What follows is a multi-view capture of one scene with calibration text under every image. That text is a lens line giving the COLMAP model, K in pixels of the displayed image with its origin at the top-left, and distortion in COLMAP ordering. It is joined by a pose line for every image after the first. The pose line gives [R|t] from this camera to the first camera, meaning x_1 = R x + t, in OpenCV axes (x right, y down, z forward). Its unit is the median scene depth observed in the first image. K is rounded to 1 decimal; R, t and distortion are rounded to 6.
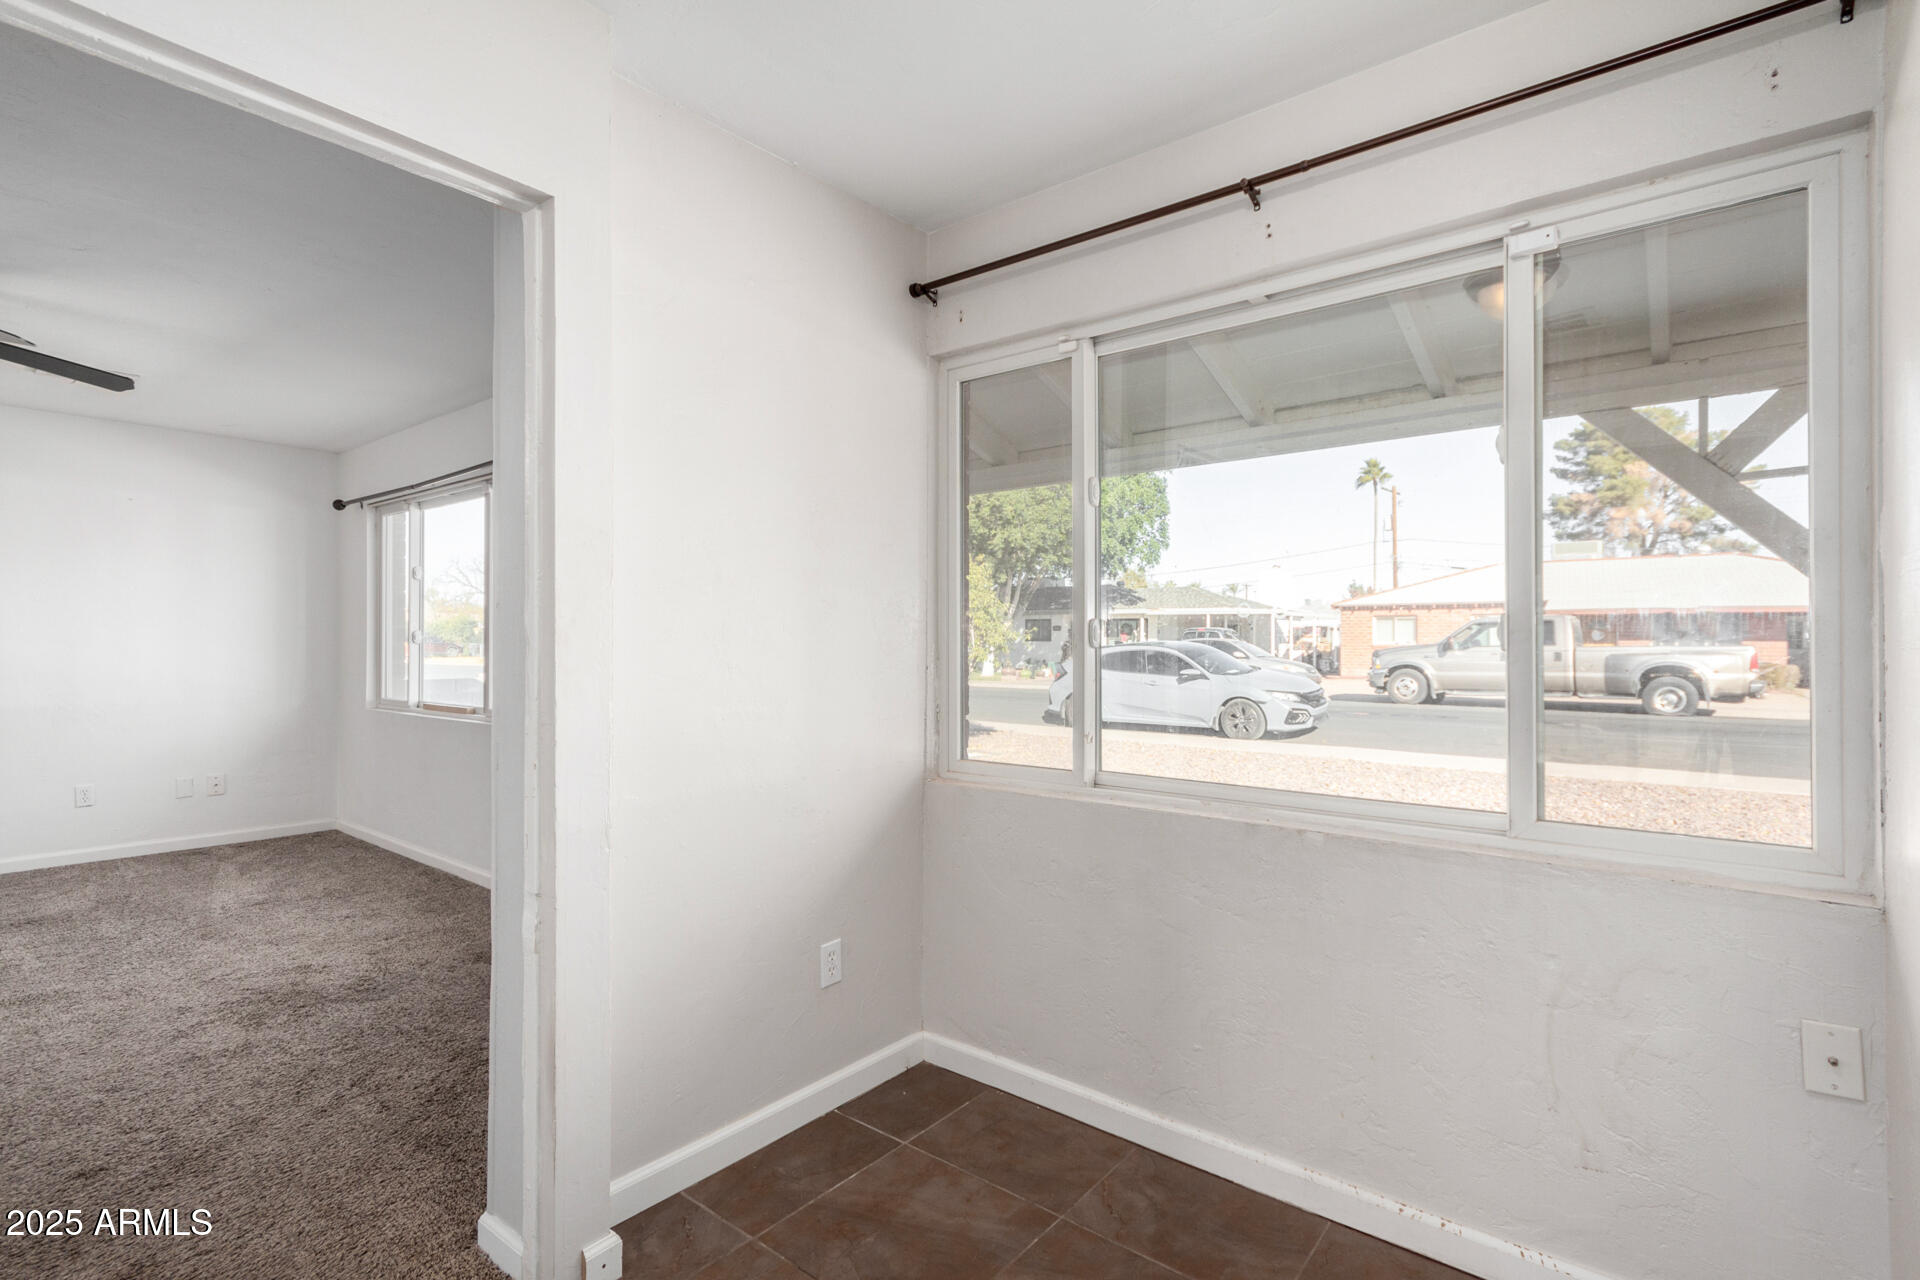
lens RADIAL K [[875.8, 0, 976.4], [0, 875.8, 638.6], [0, 0, 1]] dist [-0.001394, -0.000330]
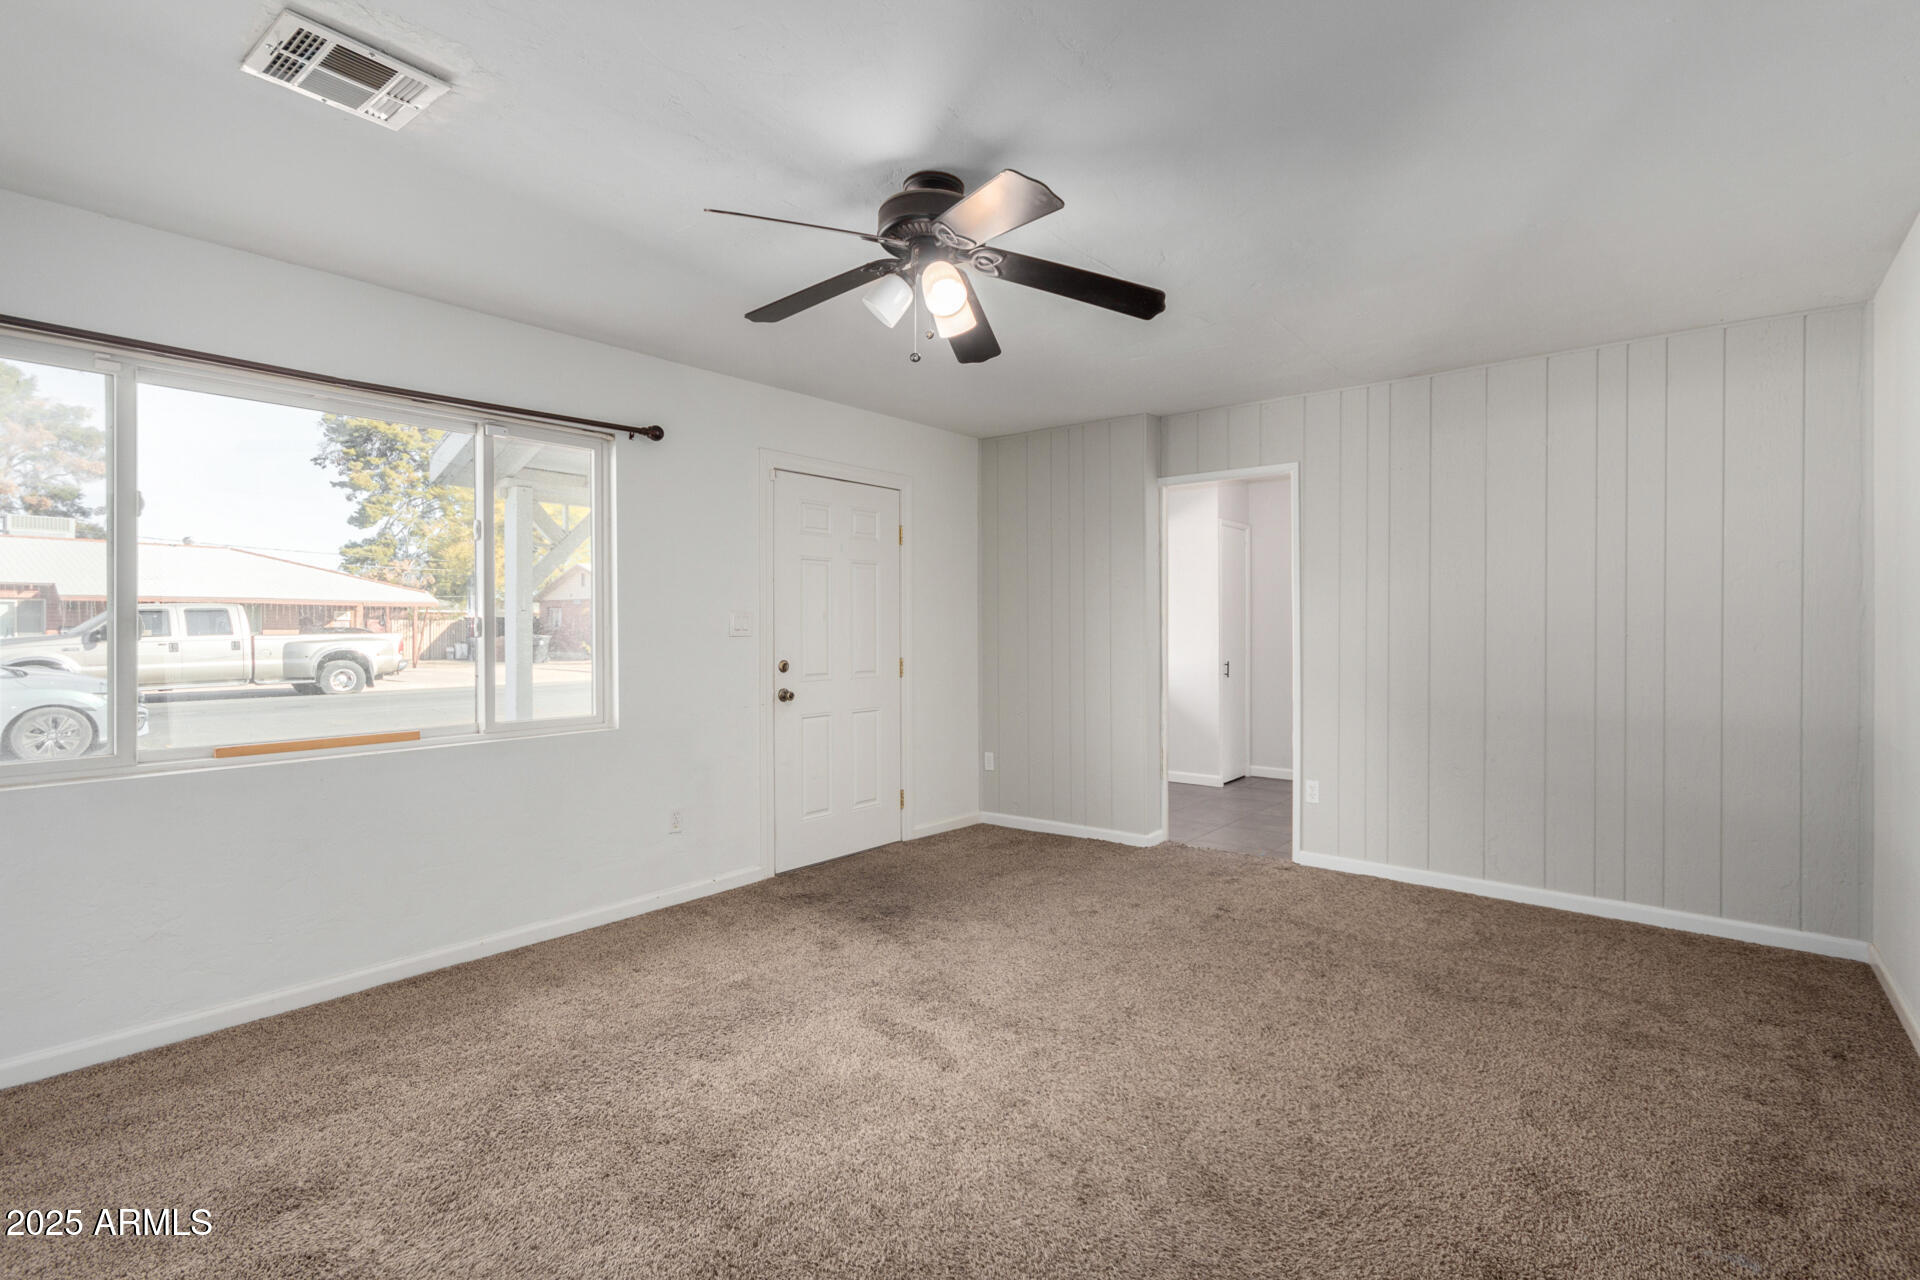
lens RADIAL K [[889.9, 0, 970.5], [0, 889.9, 636.9], [0, 0, 1]] dist [0.001334, -0.000567]
pose [[0.018490, -0.012364, 0.999753, -0.341667], [0.003908, 0.999917, 0.012294, 0.001890], [-0.999821, 0.003679, 0.018537, 0.154076]]
